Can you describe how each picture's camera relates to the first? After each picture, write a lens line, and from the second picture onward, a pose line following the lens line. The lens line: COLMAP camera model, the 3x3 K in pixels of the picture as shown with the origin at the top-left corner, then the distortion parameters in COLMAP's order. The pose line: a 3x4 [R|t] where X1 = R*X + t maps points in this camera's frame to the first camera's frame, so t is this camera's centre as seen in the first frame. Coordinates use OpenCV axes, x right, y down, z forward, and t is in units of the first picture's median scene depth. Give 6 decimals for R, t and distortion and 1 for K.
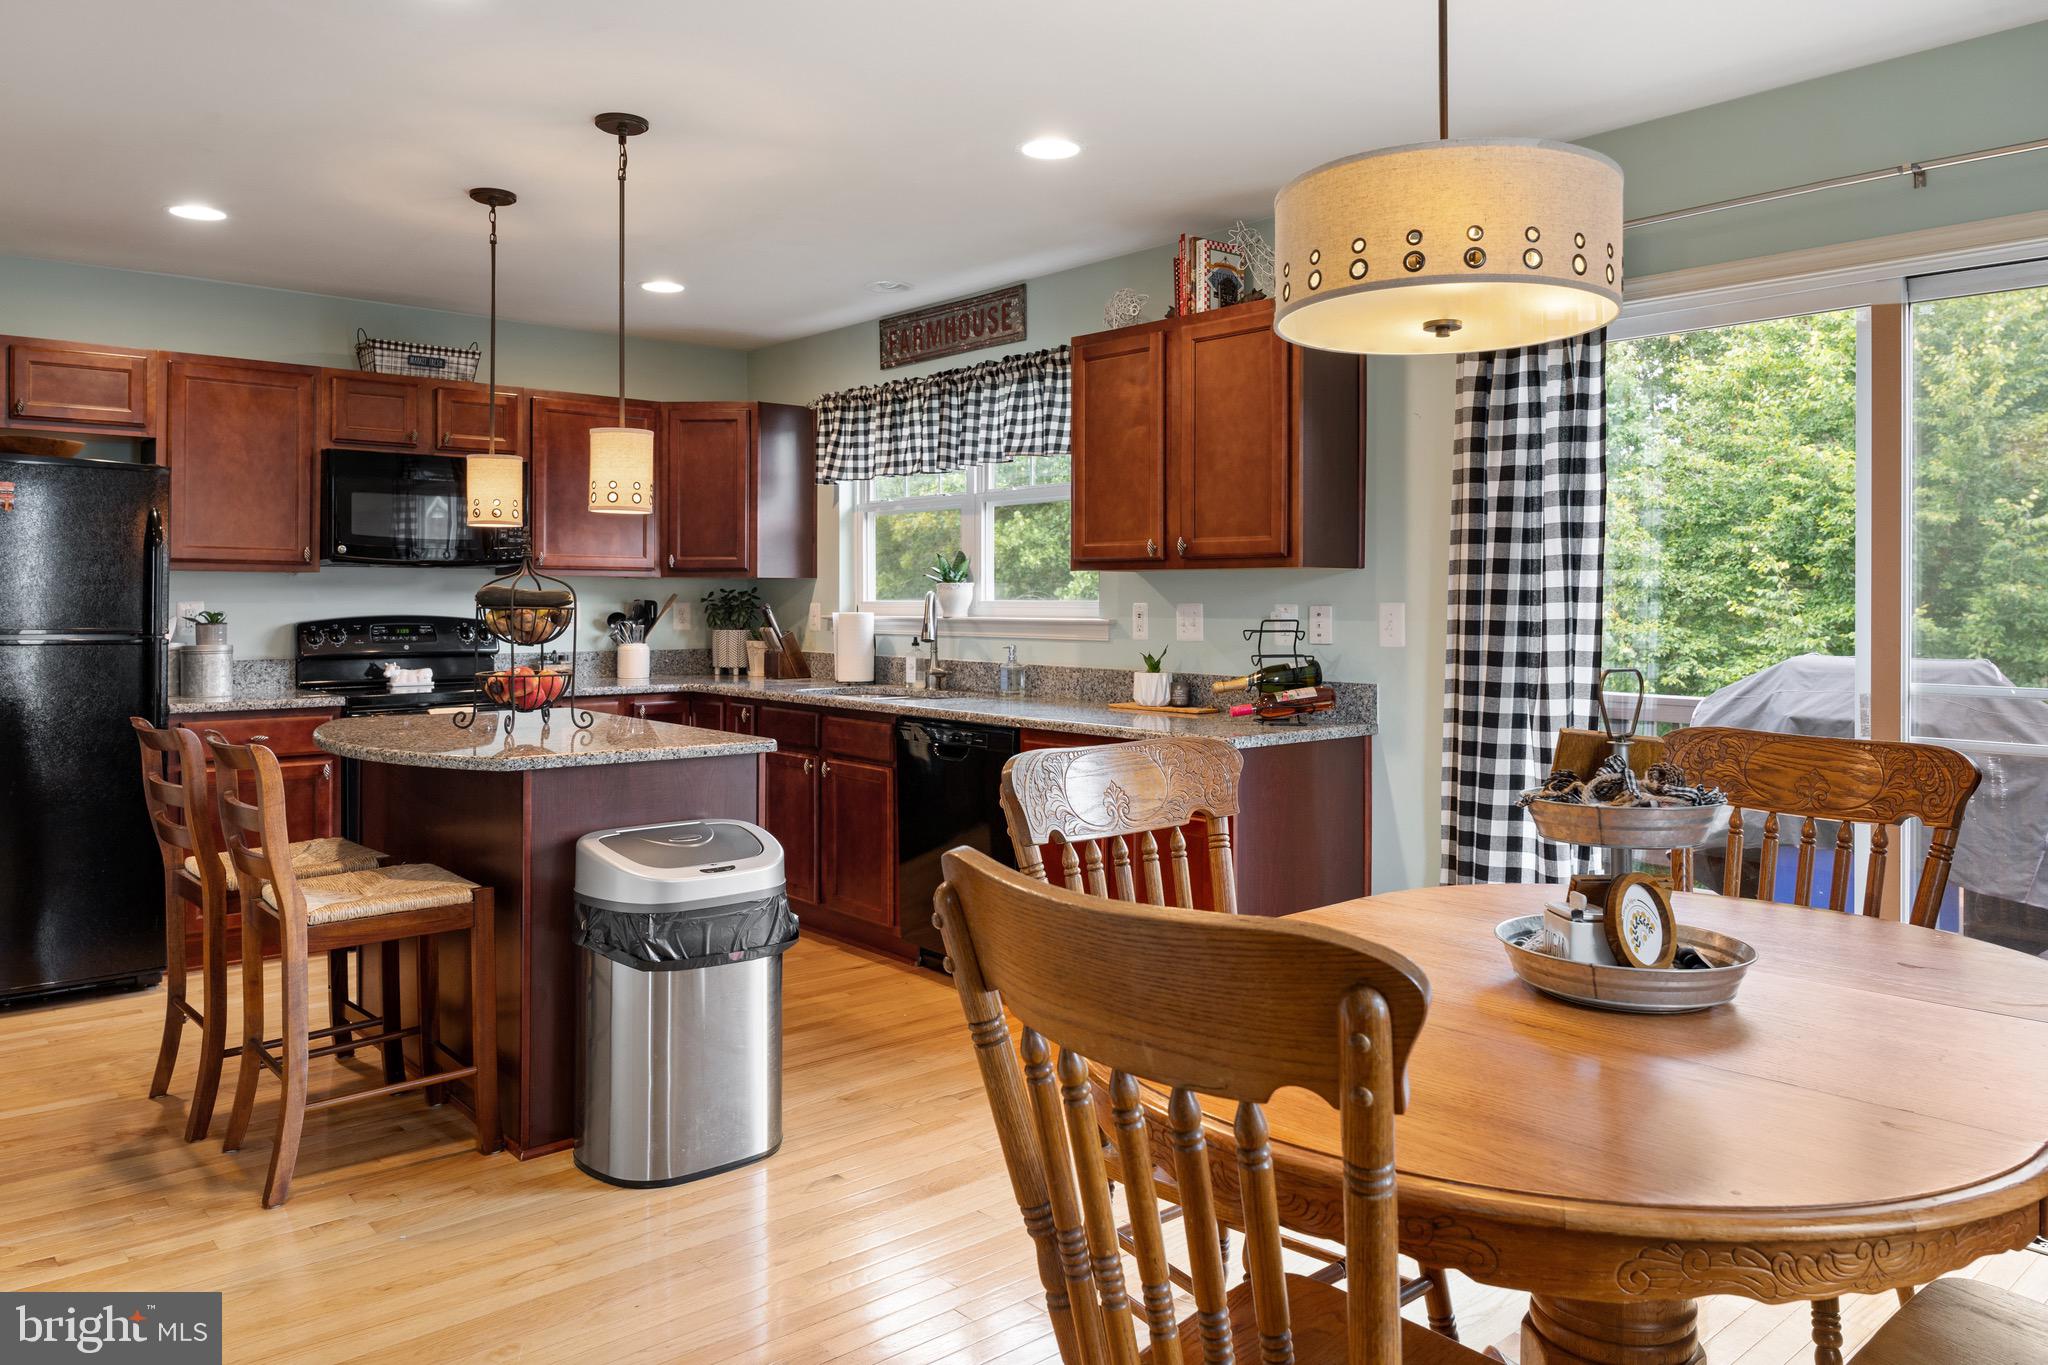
lens RADIAL K [[1357.8, 0, 1009.4], [0, 1357.8, 625.2], [0, 0, 1]] dist [0.004180, -0.016645]
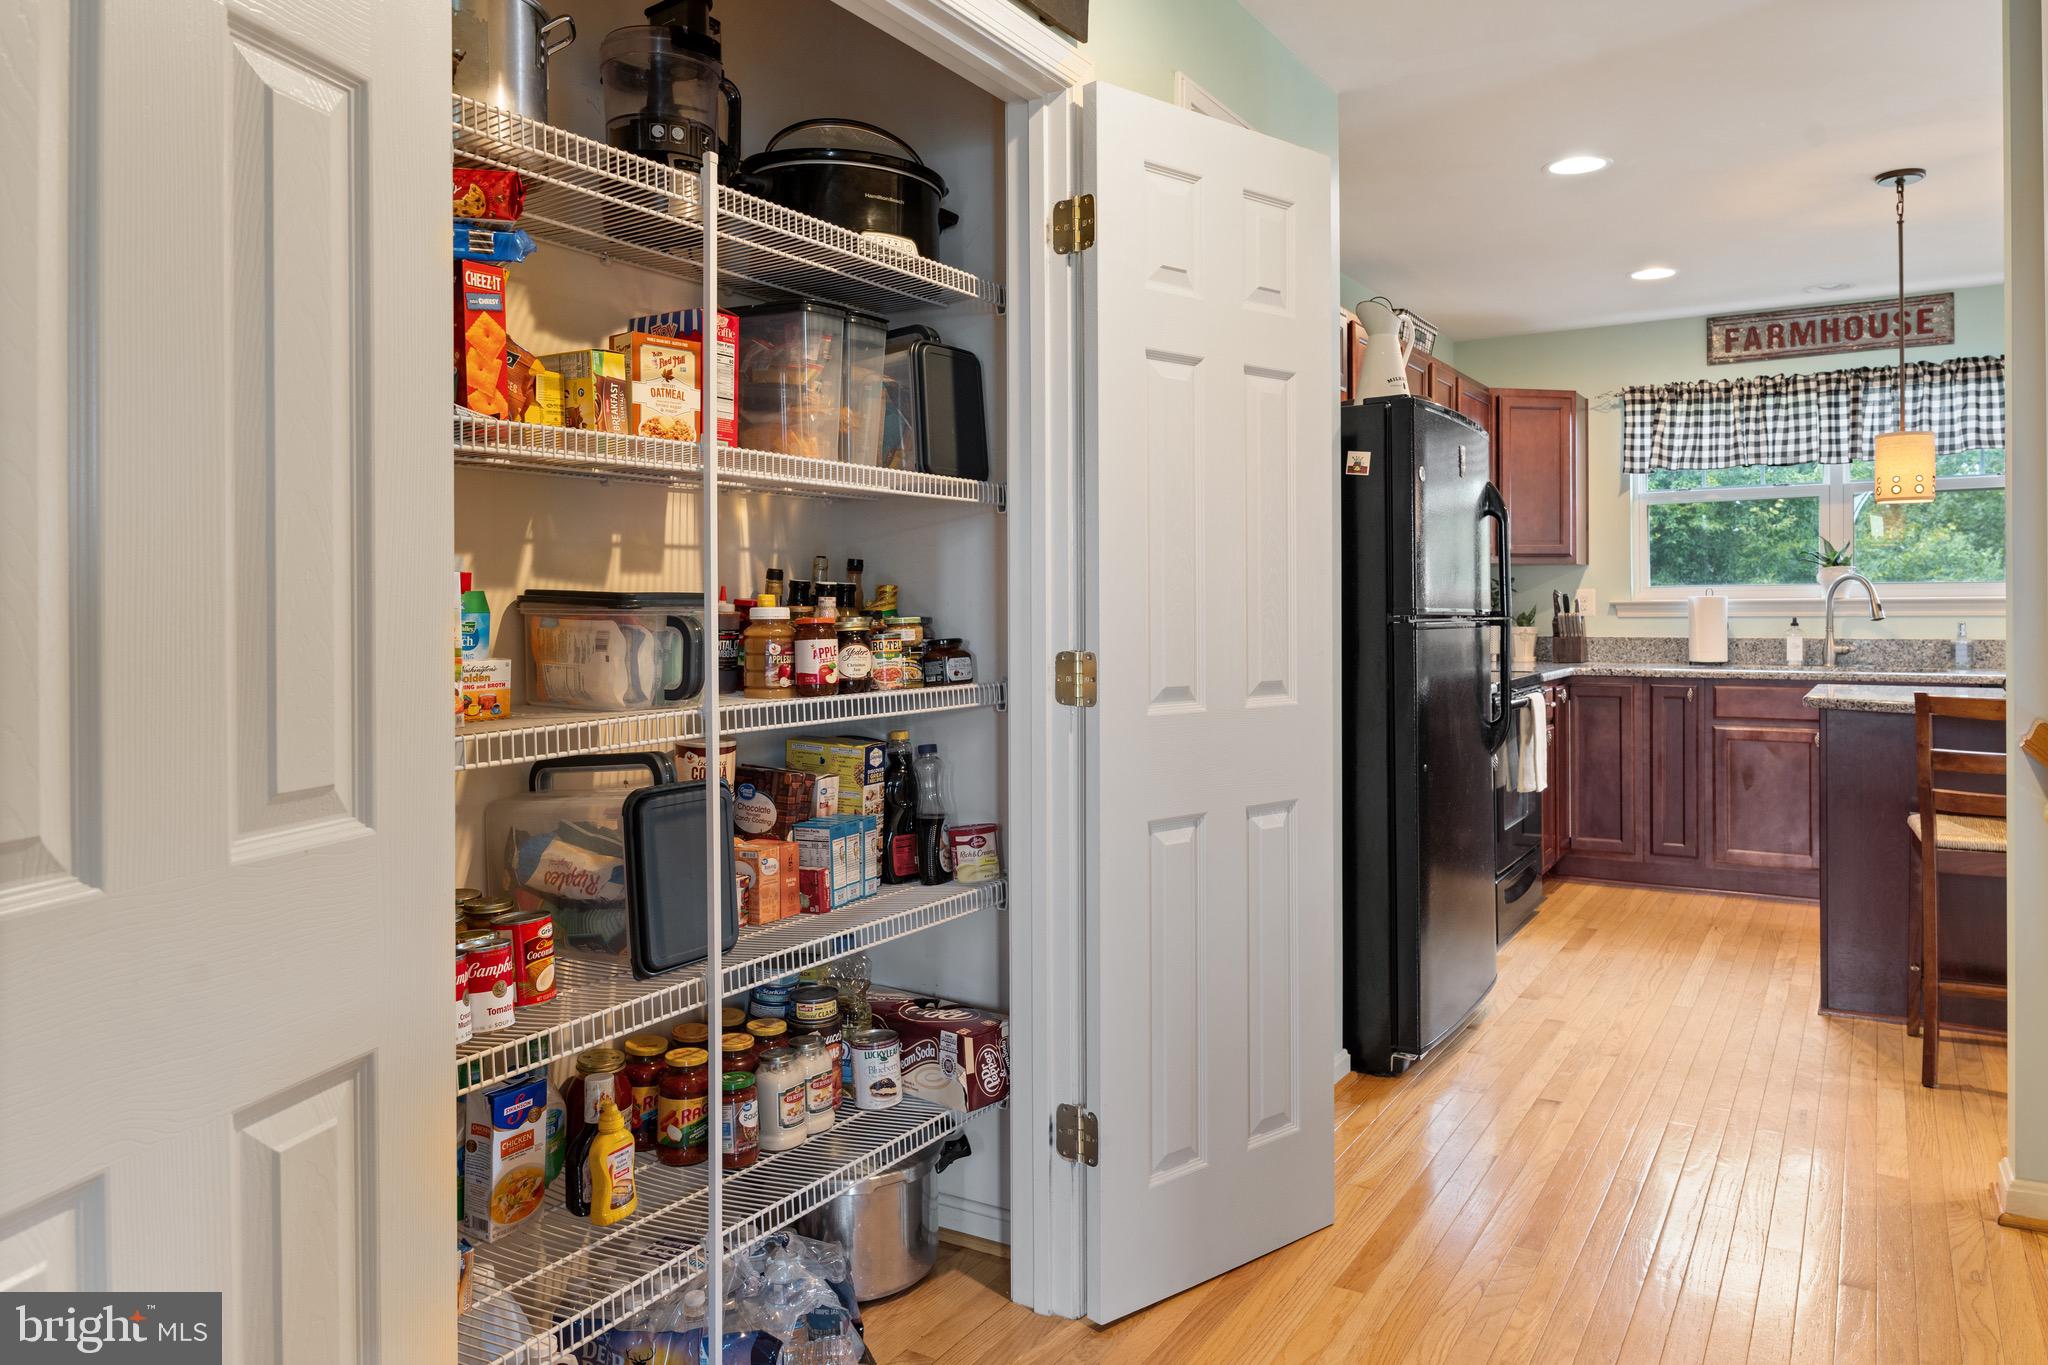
lens RADIAL K [[1357.8, 0, 1042.4], [0, 1357.8, 609.6], [0, 0, 1]] dist [0.004180, -0.016645]
pose [[0.955391, -0.012524, 0.295077, -0.958853], [0.016913, 0.999781, -0.012327, 0.005323], [-0.294858, 0.016768, 0.955394, 0.166611]]
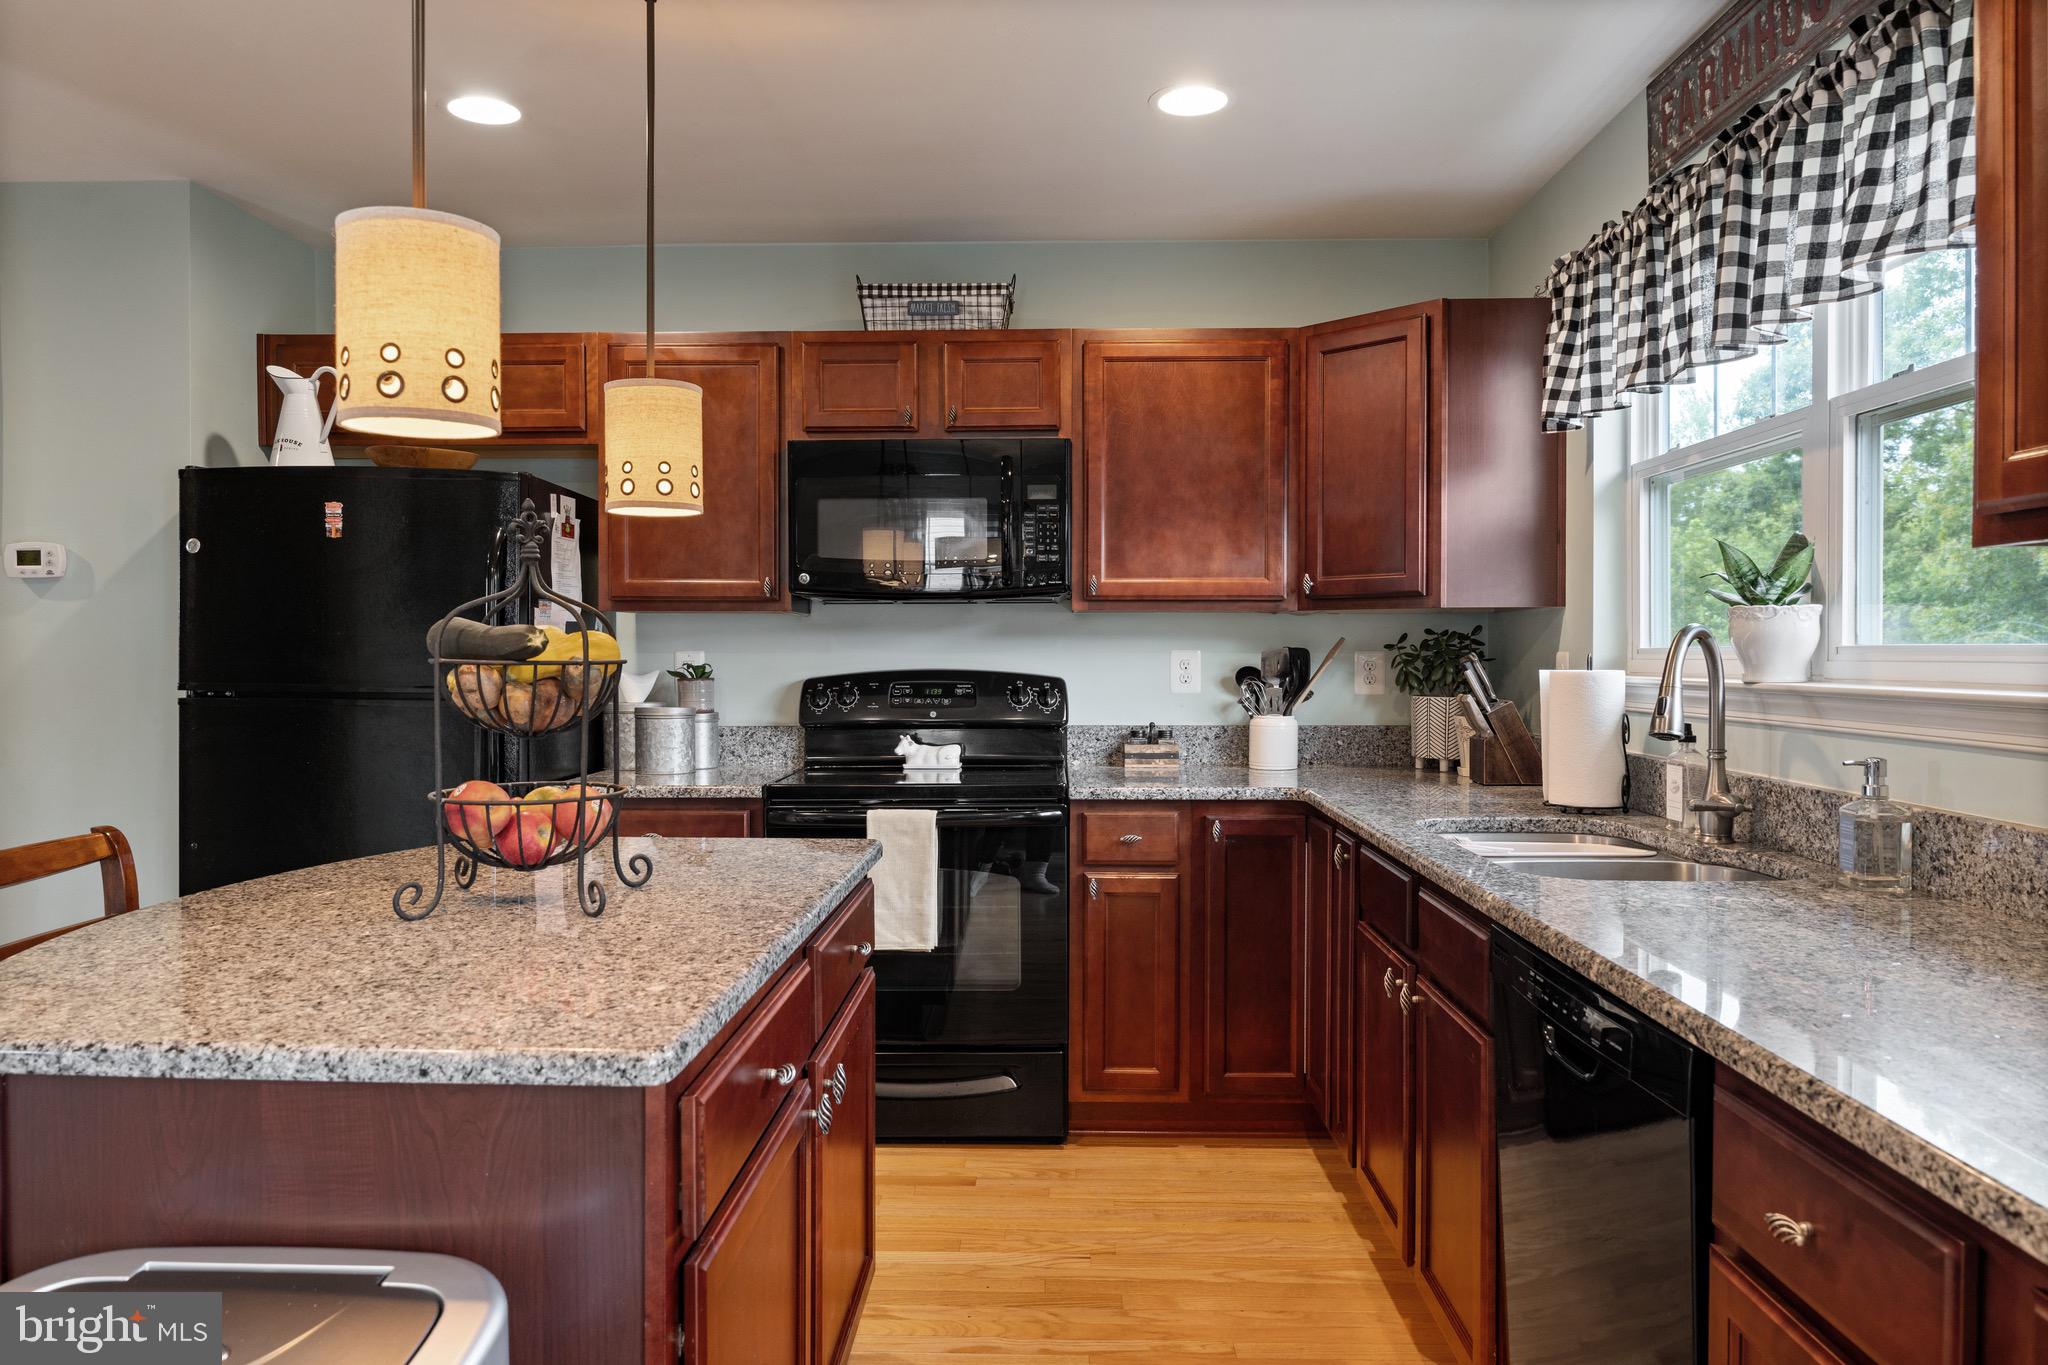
lens RADIAL K [[1357.8, 0, 1028.0], [0, 1357.8, 680.1], [0, 0, 1]] dist [0.004180, -0.016645]
pose [[0.743760, 0.011749, -0.668343, 0.076284], [-0.010332, 0.999928, 0.006079, -0.006871], [0.668367, 0.002384, 0.743828, 0.510049]]
